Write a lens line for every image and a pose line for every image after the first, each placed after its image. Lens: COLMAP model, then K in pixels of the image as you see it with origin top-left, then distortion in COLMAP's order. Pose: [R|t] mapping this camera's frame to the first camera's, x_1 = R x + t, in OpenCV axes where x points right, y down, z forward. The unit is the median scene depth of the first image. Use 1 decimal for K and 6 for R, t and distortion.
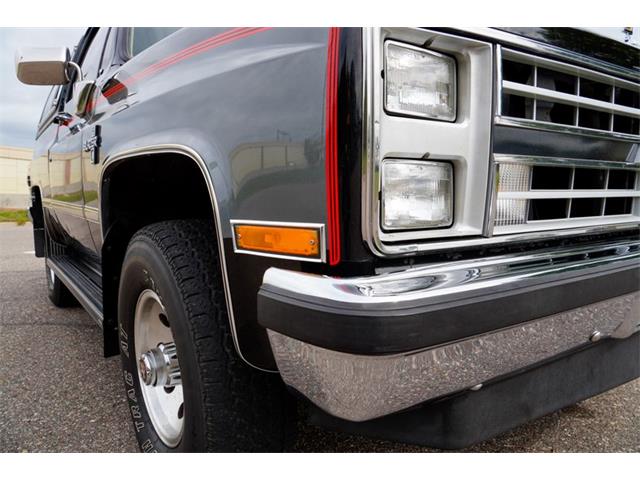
lens RADIAL K [[489.4, 0, 320.0], [0, 489.4, 240.0], [0, 0, 1]] dist [-0.146085, 0.116477]
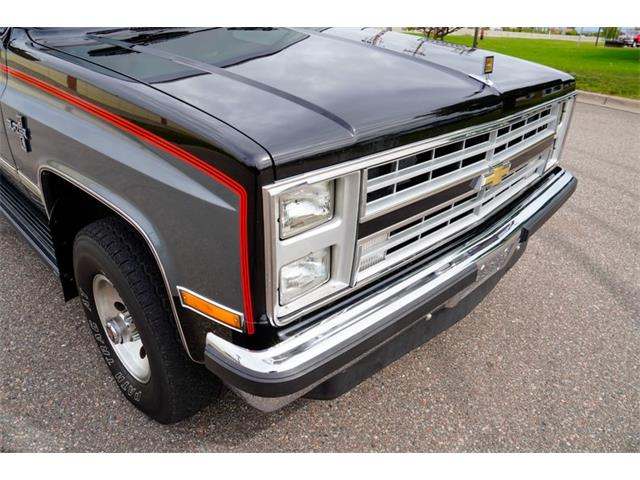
lens RADIAL K [[489.4, 0, 320.0], [0, 489.4, 240.0], [0, 0, 1]] dist [-0.146085, 0.116477]
pose [[0.986277, -0.055927, 0.155335, 0.014971], [-0.004937, 0.930463, 0.366352, -0.546000], [-0.165023, -0.362092, 0.917419, -0.256616]]
